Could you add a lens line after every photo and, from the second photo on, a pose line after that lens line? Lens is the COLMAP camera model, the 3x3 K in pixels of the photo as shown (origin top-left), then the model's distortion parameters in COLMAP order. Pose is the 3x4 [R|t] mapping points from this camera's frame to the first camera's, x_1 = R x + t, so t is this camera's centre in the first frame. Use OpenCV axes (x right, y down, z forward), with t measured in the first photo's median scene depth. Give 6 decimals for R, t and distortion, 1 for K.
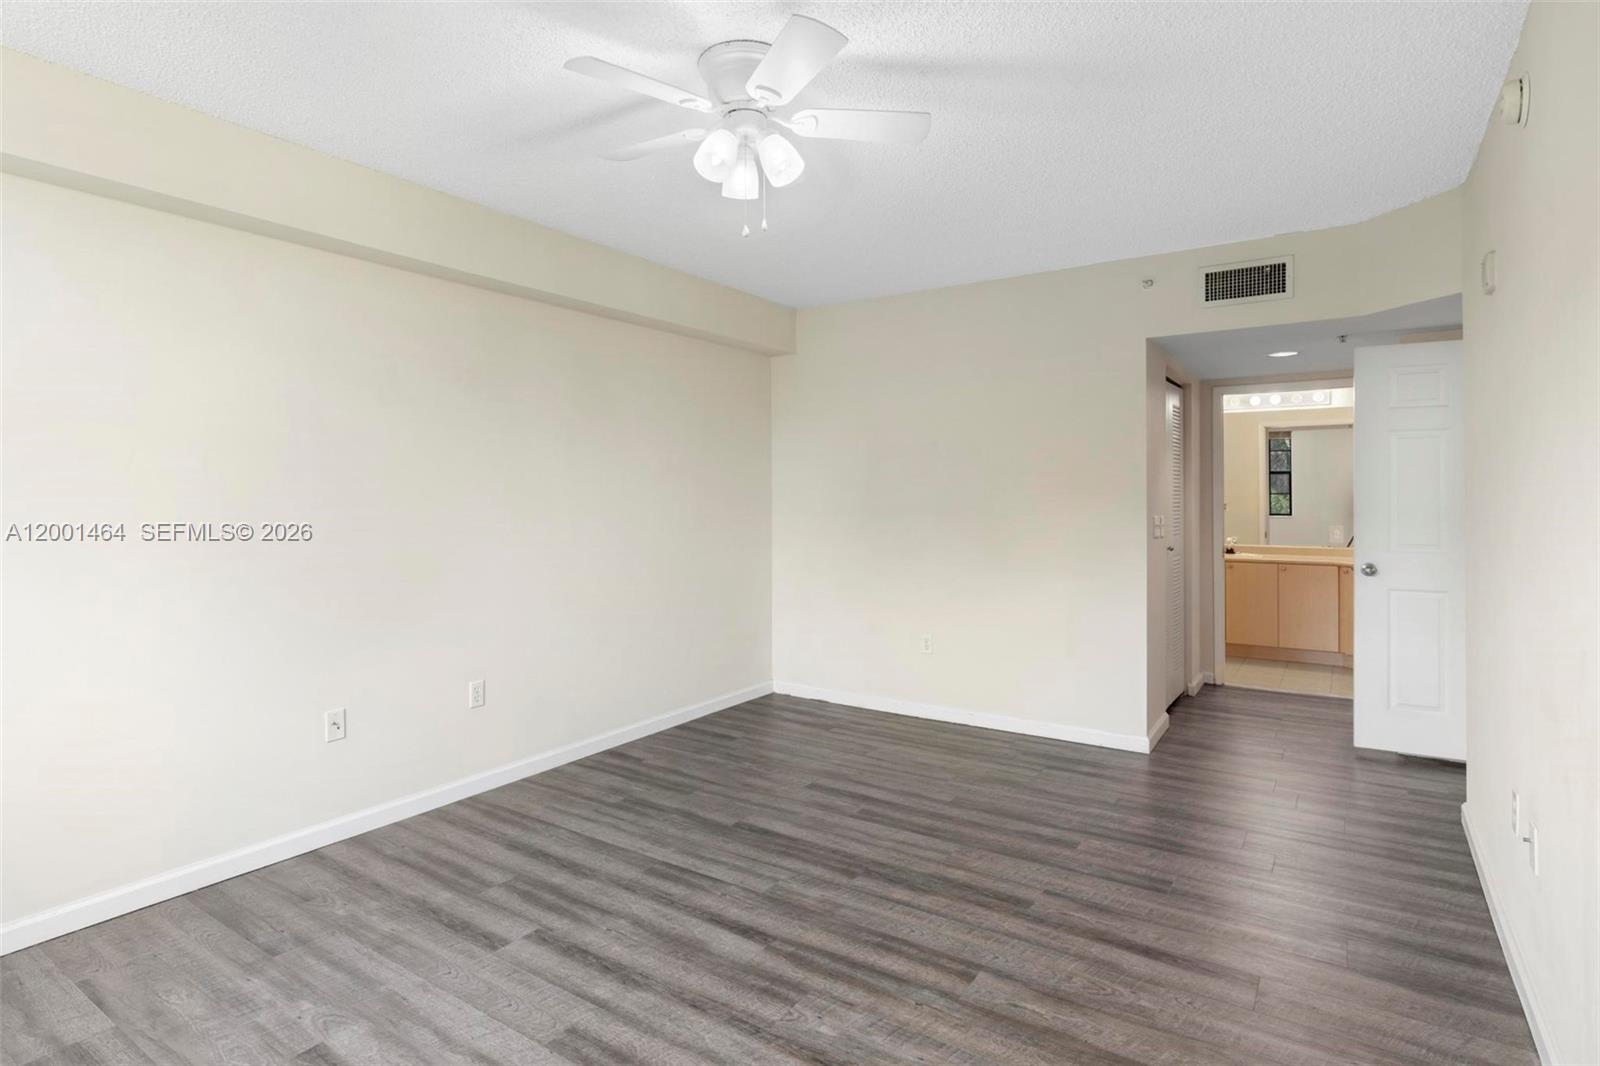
lens RADIAL K [[785.1, 0, 807.0], [0, 785.1, 518.1], [0, 0, 1]] dist [-0.006080, 0.000745]
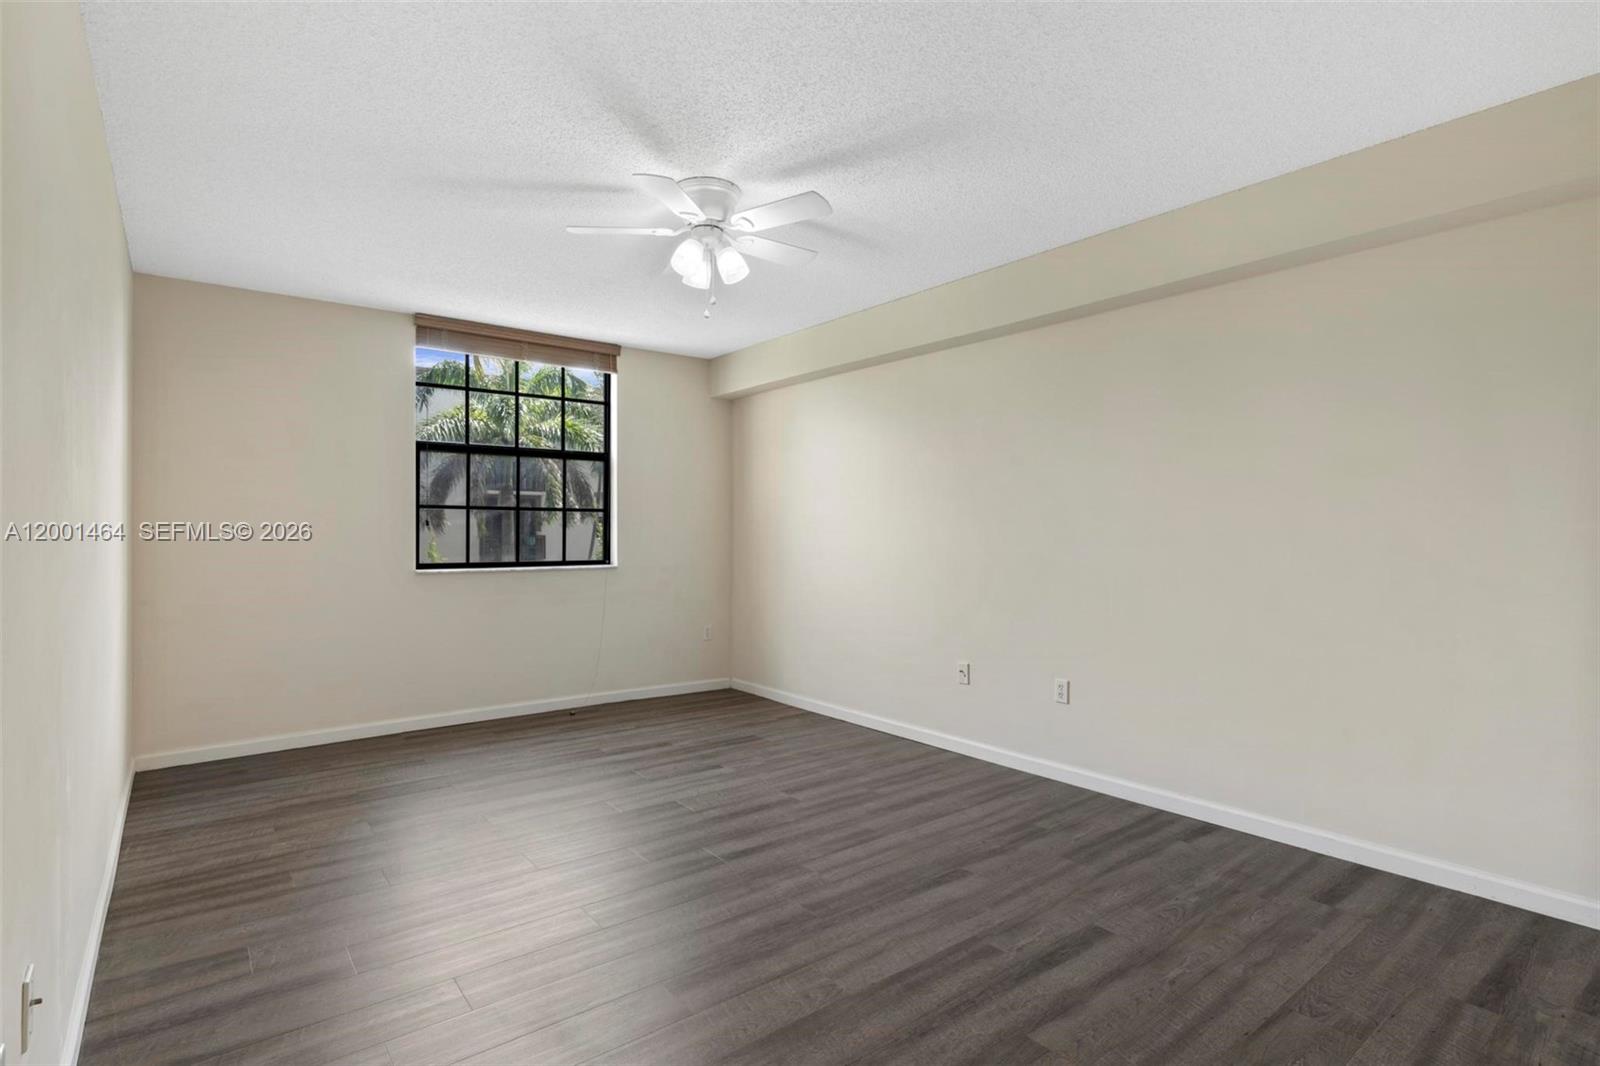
lens RADIAL K [[785.1, 0, 804.0], [0, 785.1, 535.8], [0, 0, 1]] dist [-0.006080, 0.000745]
pose [[-0.294042, 0.003977, -0.955784, 0.842896], [-0.019293, 0.999763, 0.010096, 0.003723], [0.955598, 0.021409, -0.293896, 1.116737]]
